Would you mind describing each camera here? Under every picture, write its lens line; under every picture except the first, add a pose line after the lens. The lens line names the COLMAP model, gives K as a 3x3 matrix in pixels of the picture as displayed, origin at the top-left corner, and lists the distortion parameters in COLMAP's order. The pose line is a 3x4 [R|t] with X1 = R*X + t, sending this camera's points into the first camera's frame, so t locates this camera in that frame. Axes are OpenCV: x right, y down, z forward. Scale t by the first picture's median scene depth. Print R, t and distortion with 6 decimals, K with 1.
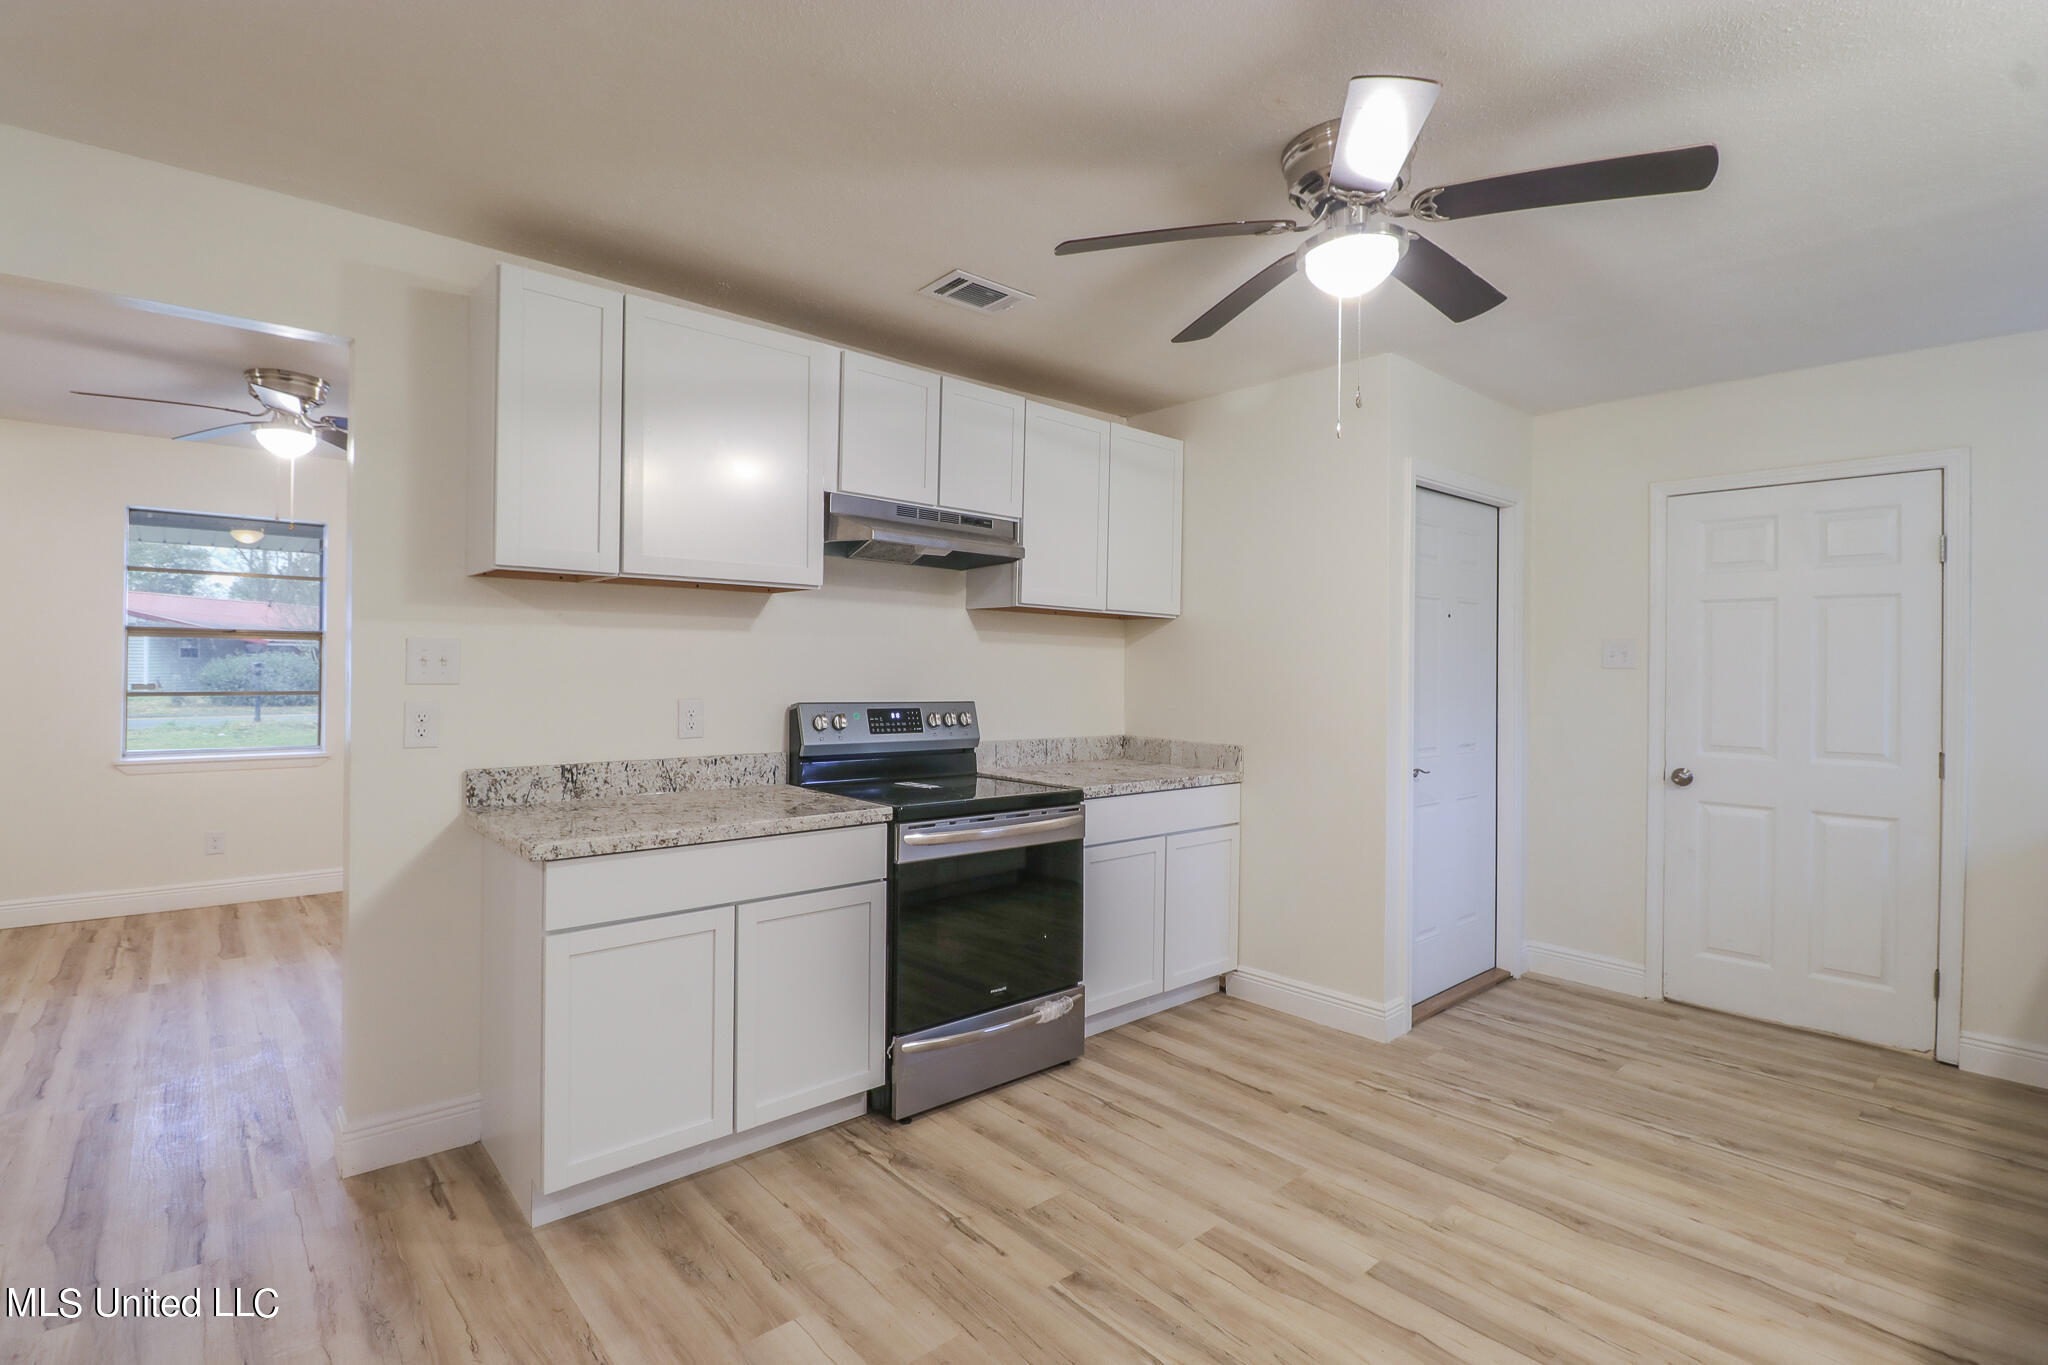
lens RADIAL K [[952.5, 0, 1008.1], [0, 952.5, 666.7], [0, 0, 1]] dist [-0.009852, -0.007474]
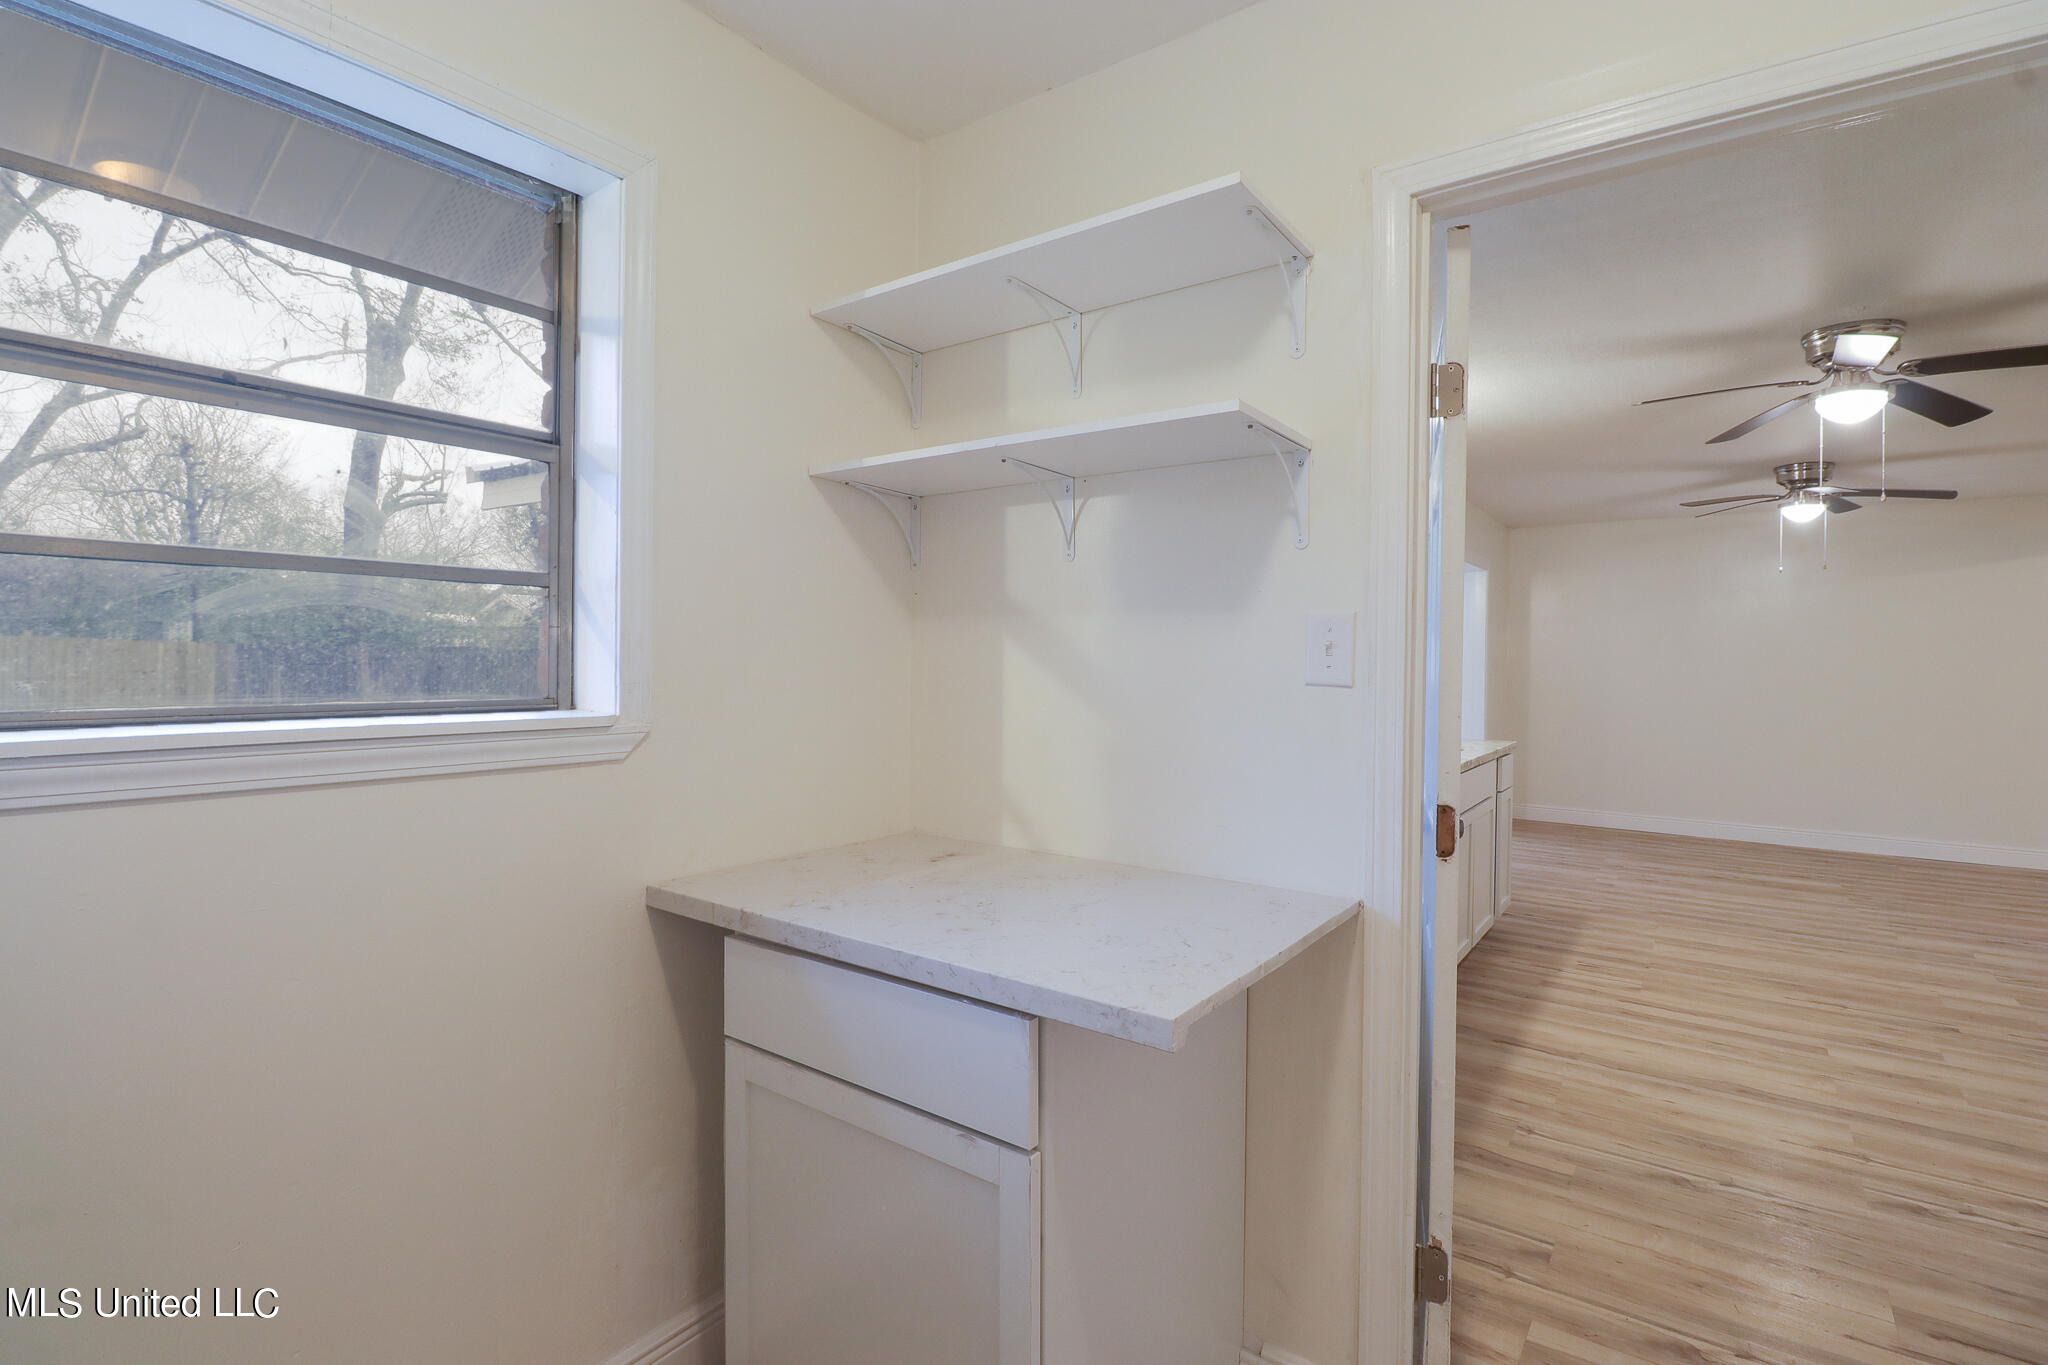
lens RADIAL K [[952.5, 0, 1008.1], [0, 952.5, 666.7], [0, 0, 1]] dist [-0.009852, -0.007474]
pose [[-0.977638, -0.024538, -0.208858, 1.520445], [-0.026615, 0.999620, 0.007140, 0.025435], [0.208603, 0.012539, -0.977920, 1.657810]]
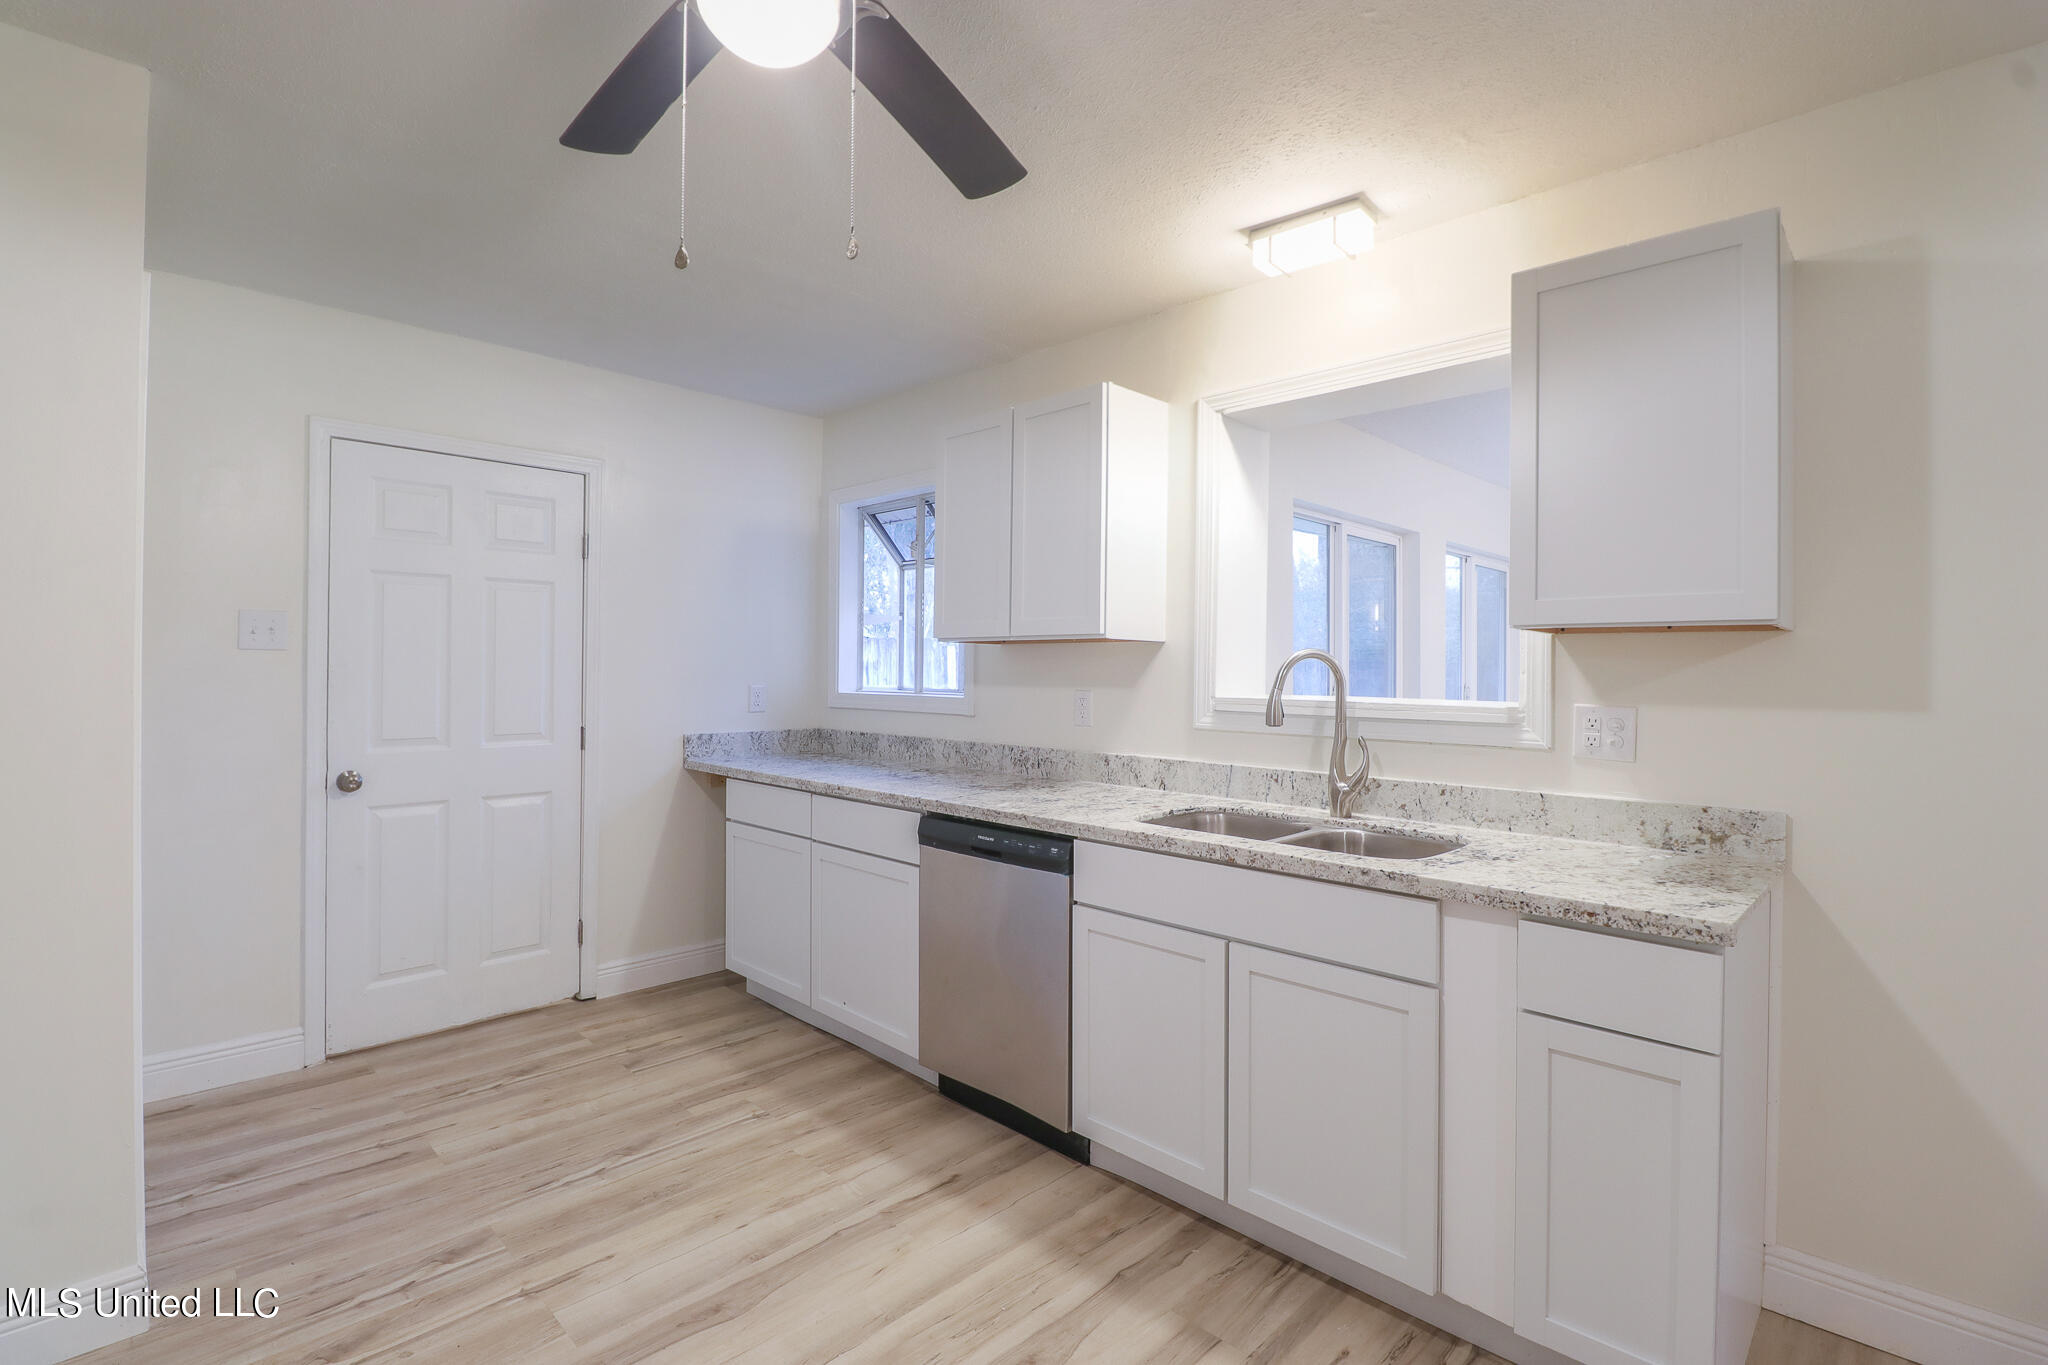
lens RADIAL K [[952.5, 0, 1008.1], [0, 952.5, 666.7], [0, 0, 1]] dist [-0.009852, -0.007474]
pose [[-0.069209, -0.015079, 0.997488, -0.202365], [-0.009133, 0.999853, 0.014481, -0.001072], [-0.997560, -0.008108, -0.069337, 0.654264]]
